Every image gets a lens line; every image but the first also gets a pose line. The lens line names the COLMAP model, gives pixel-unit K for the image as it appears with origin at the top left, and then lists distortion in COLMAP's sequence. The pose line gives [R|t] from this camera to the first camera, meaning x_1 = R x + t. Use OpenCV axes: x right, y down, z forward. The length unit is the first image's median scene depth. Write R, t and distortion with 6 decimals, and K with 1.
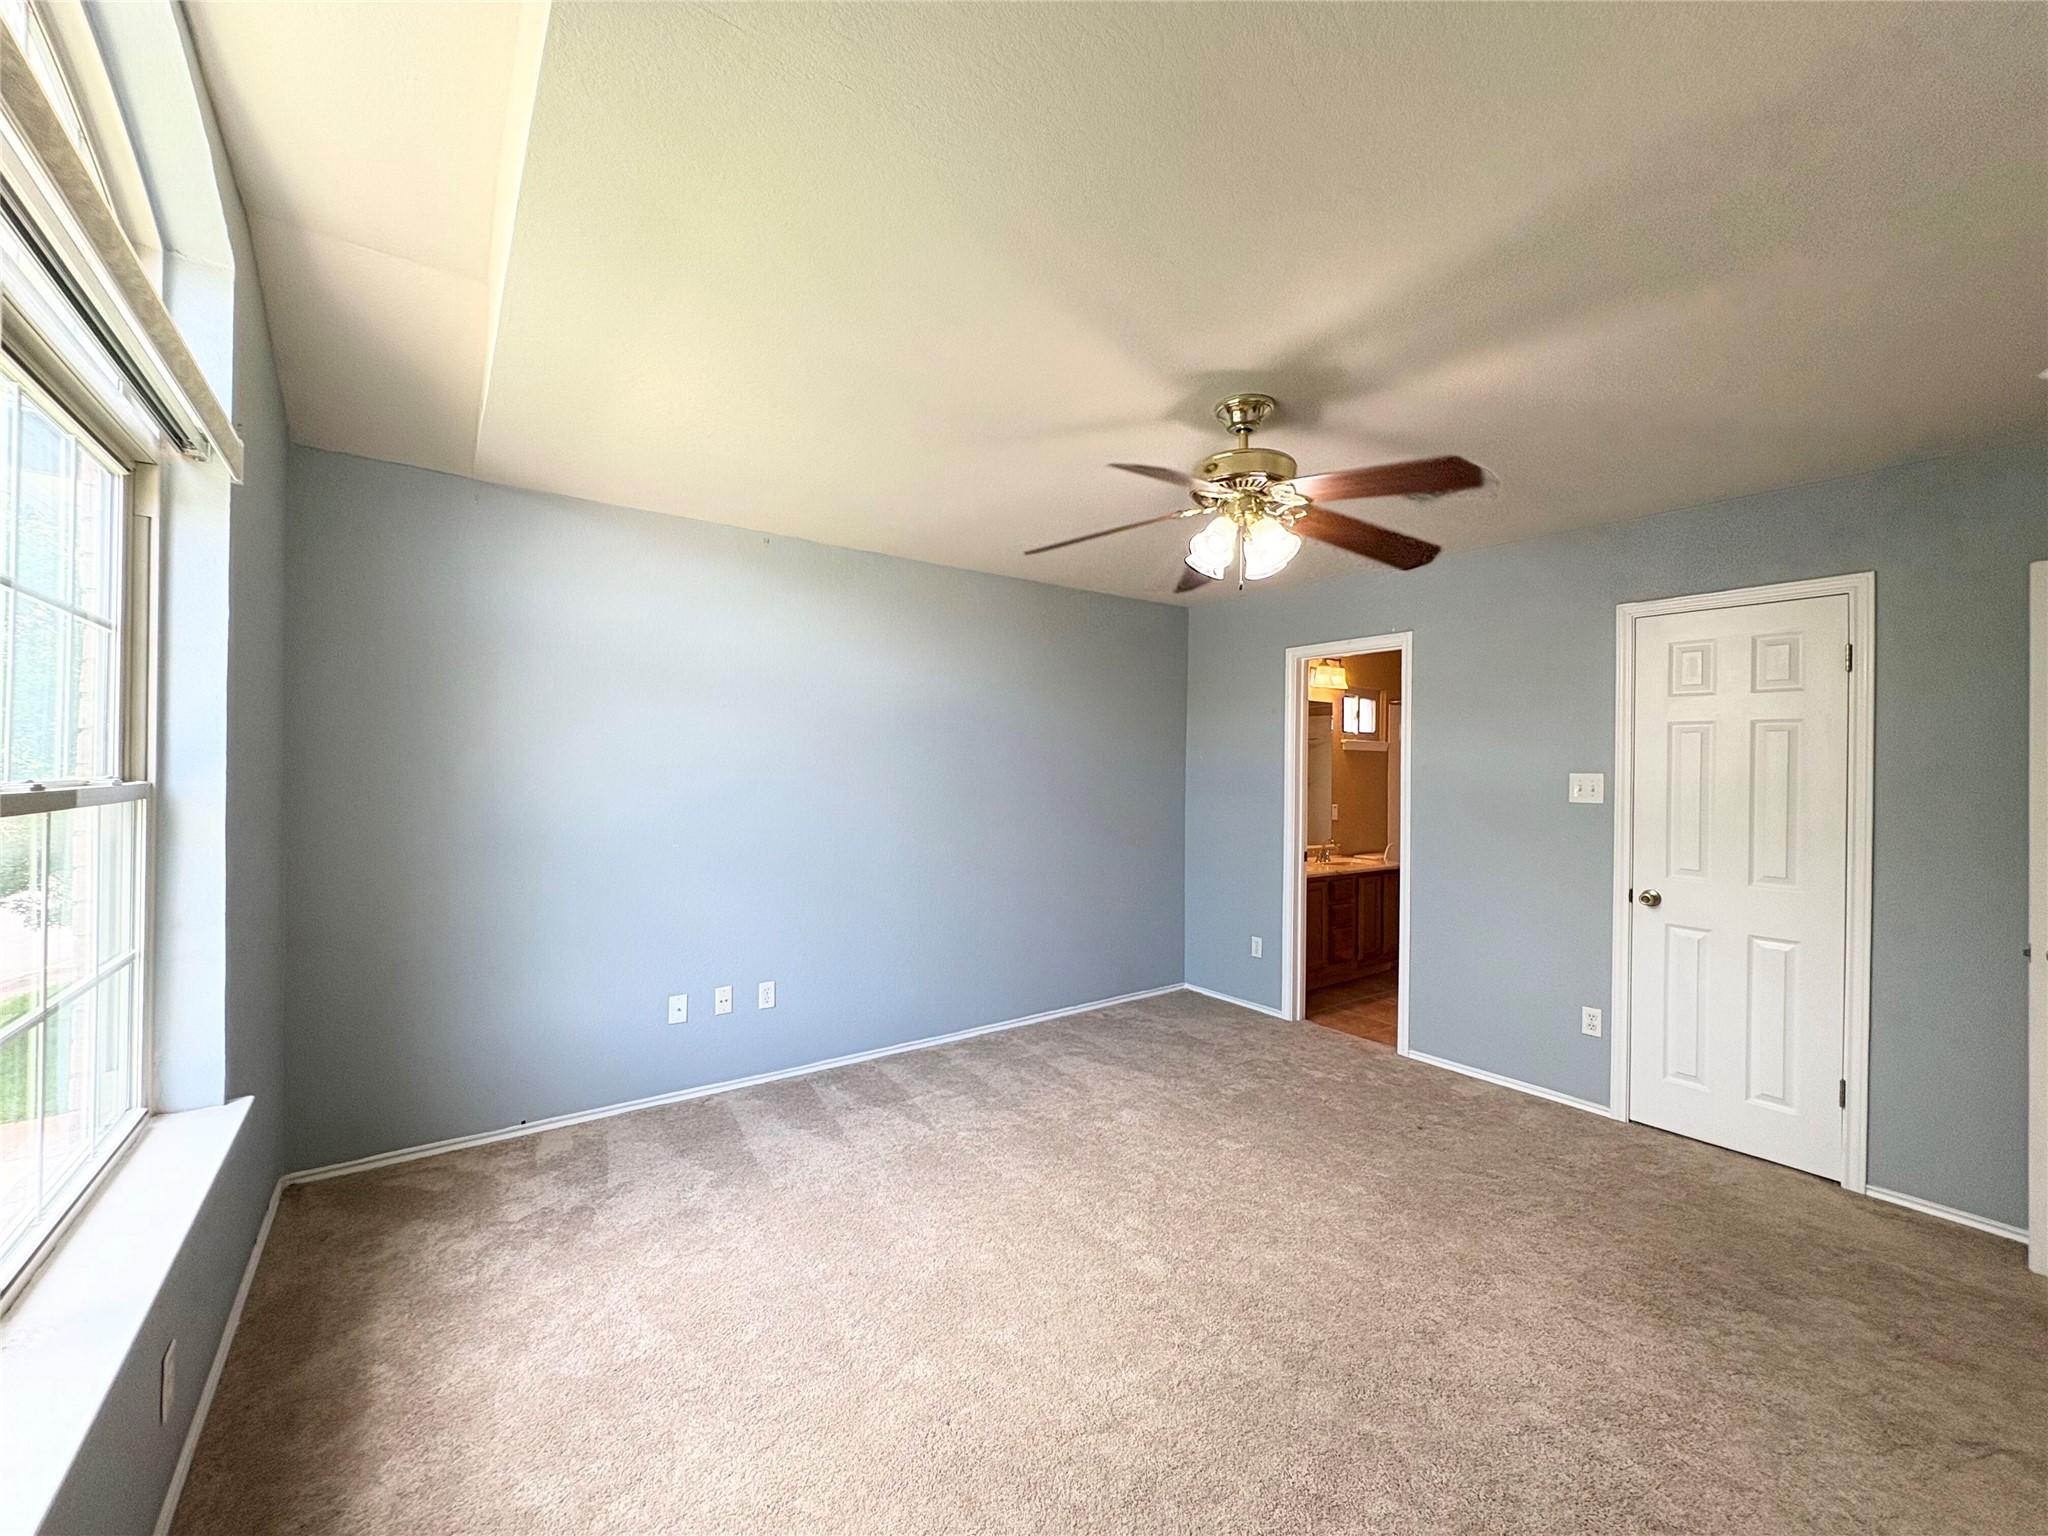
lens RADIAL K [[816.7, 0, 1026.7], [0, 816.7, 770.4], [0, 0, 1]] dist [-0.001223, 0.000100]
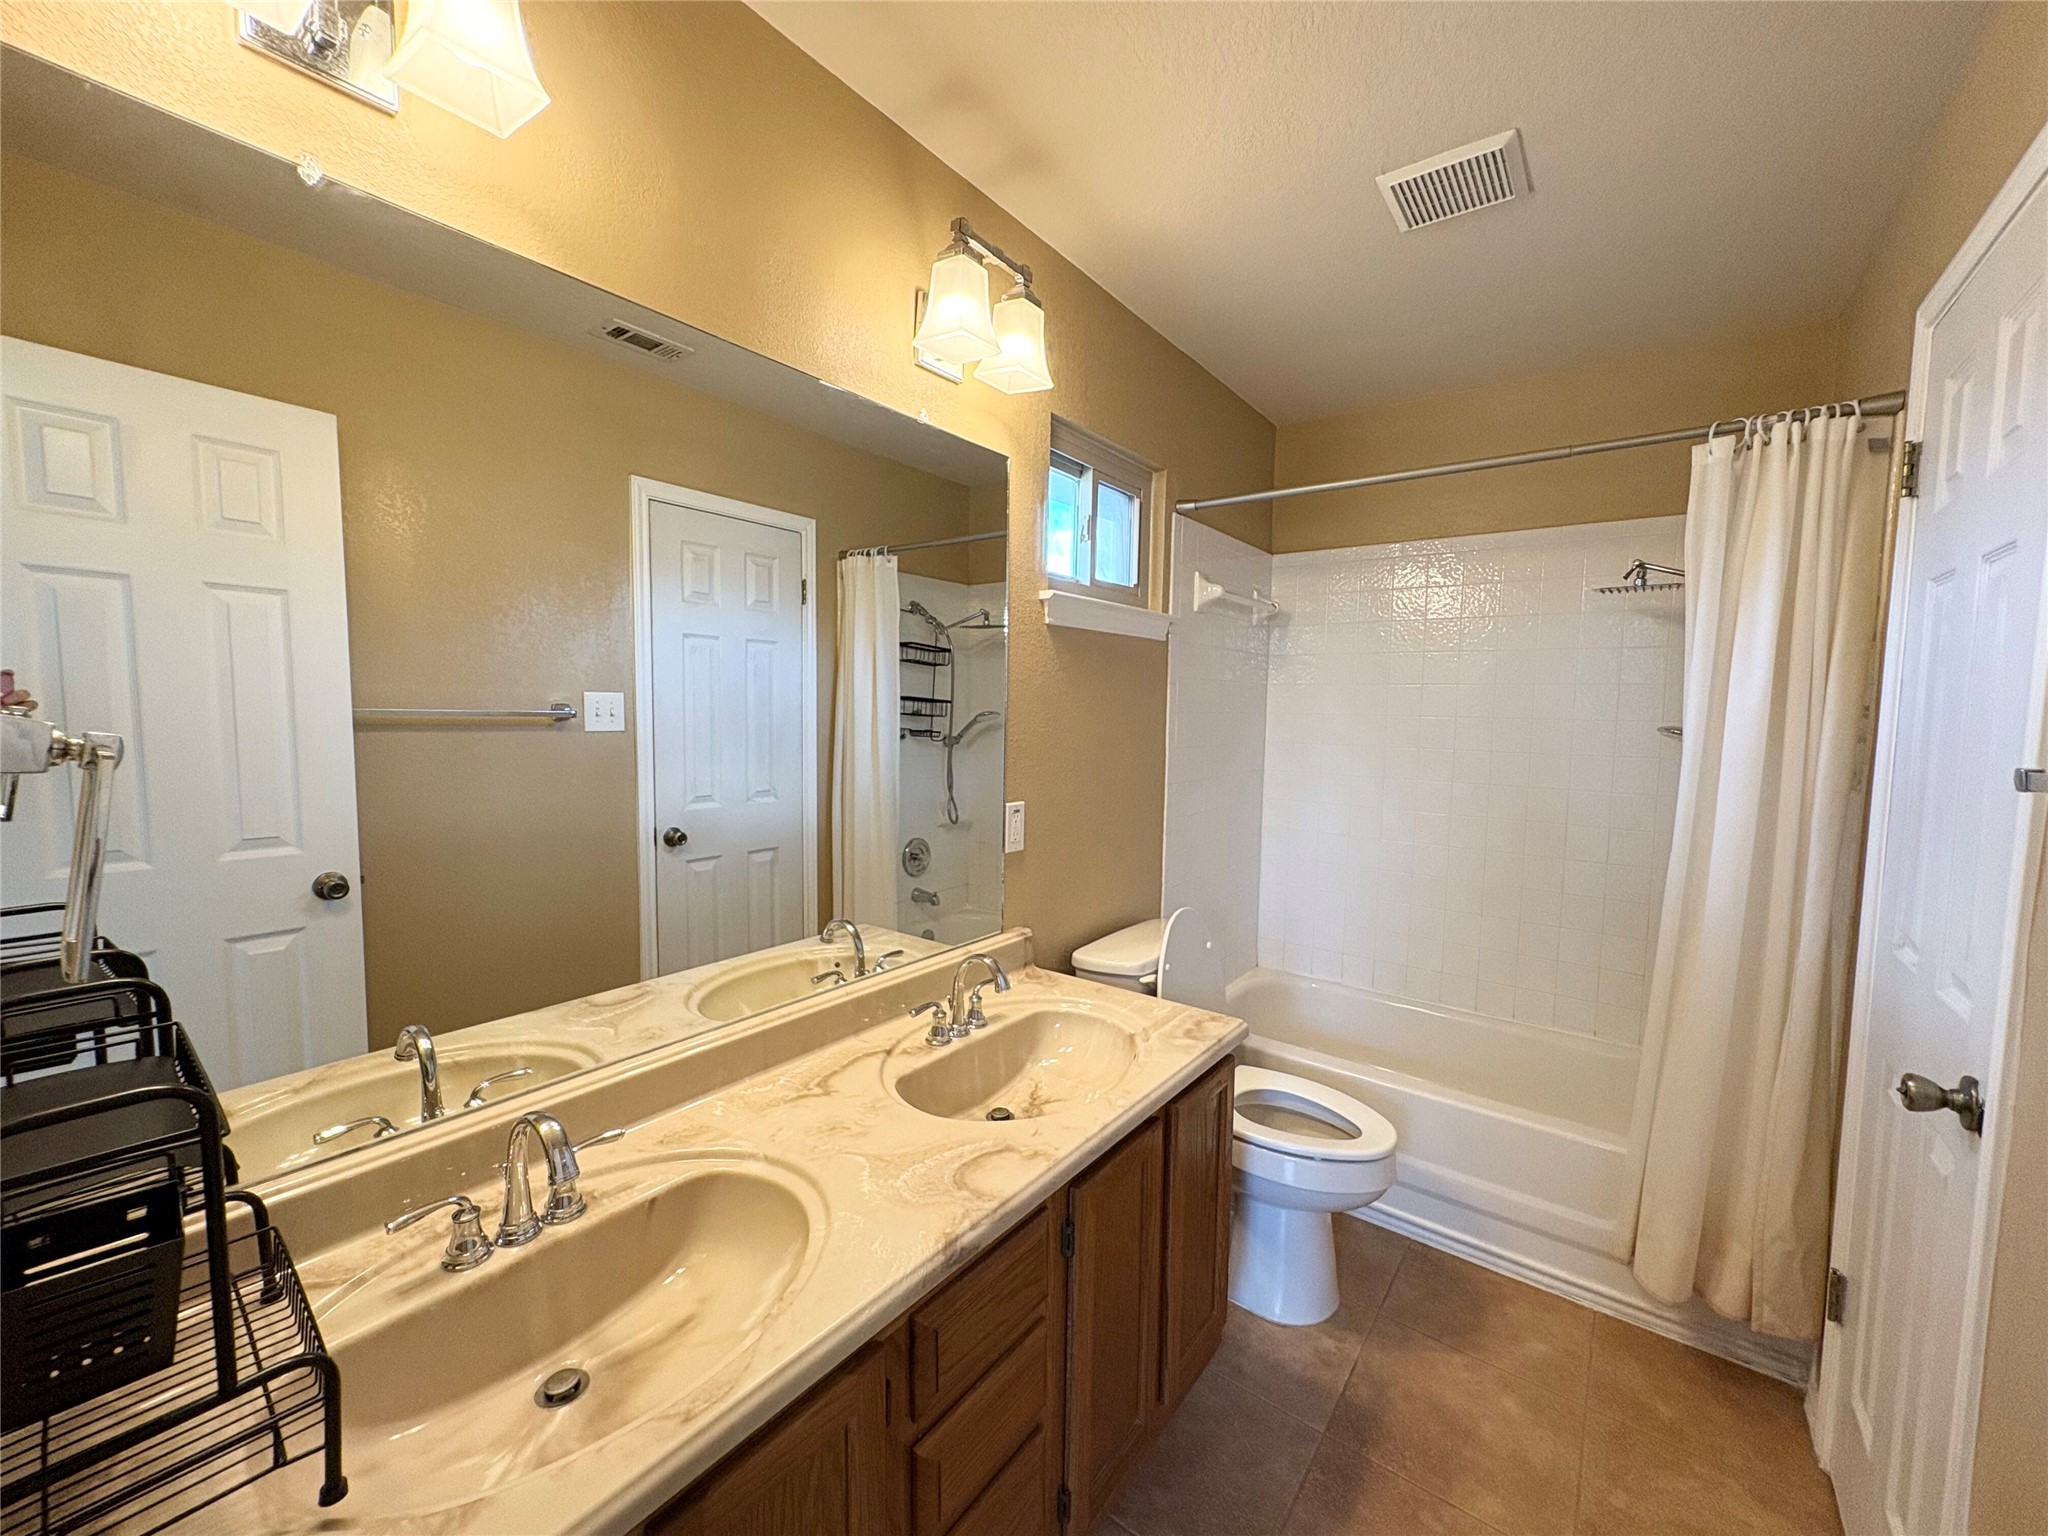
lens RADIAL K [[816.7, 0, 1021.3], [0, 816.7, 771.2], [0, 0, 1]] dist [-0.001223, 0.000100]
pose [[0.957223, -0.009156, 0.289207, 0.412900], [-0.013592, 0.996973, 0.076550, 0.011238], [-0.289033, -0.077206, 0.954201, 1.002712]]
